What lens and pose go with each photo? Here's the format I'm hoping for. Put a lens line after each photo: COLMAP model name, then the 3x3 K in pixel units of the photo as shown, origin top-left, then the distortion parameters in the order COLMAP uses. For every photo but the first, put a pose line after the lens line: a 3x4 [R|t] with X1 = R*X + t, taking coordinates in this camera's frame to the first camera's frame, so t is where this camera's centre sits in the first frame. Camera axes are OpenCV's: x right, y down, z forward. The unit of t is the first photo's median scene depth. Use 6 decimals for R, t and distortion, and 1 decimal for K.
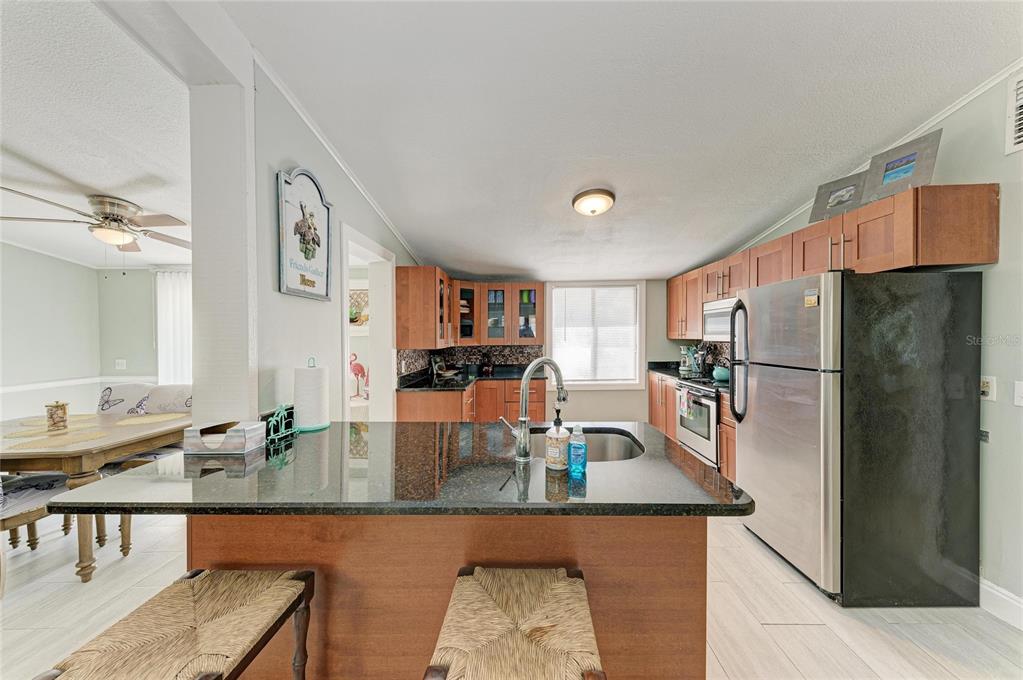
lens RADIAL K [[347.0, 0, 520.2], [0, 347.0, 339.7], [0, 0, 1]] dist [0.016958, -0.003228]
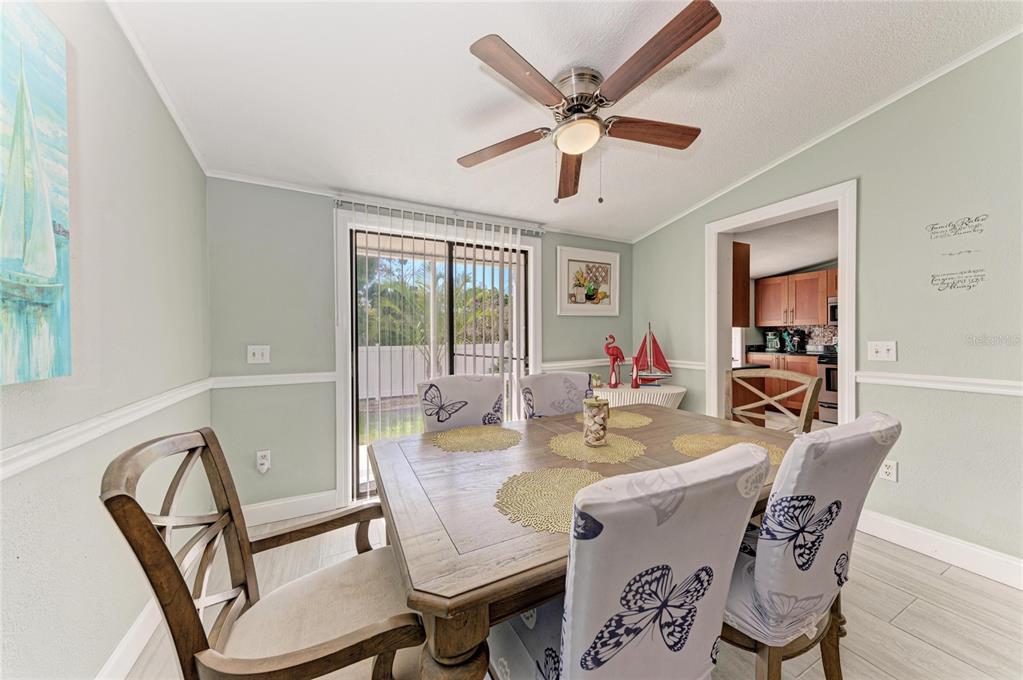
lens RADIAL K [[347.0, 0, 513.8], [0, 347.0, 338.2], [0, 0, 1]] dist [0.016958, -0.003228]
pose [[0.892256, 0.000067, 0.451530, -1.294883], [0.001594, 0.999993, -0.003300, 0.059164], [-0.451528, 0.003664, 0.892250, 0.412307]]
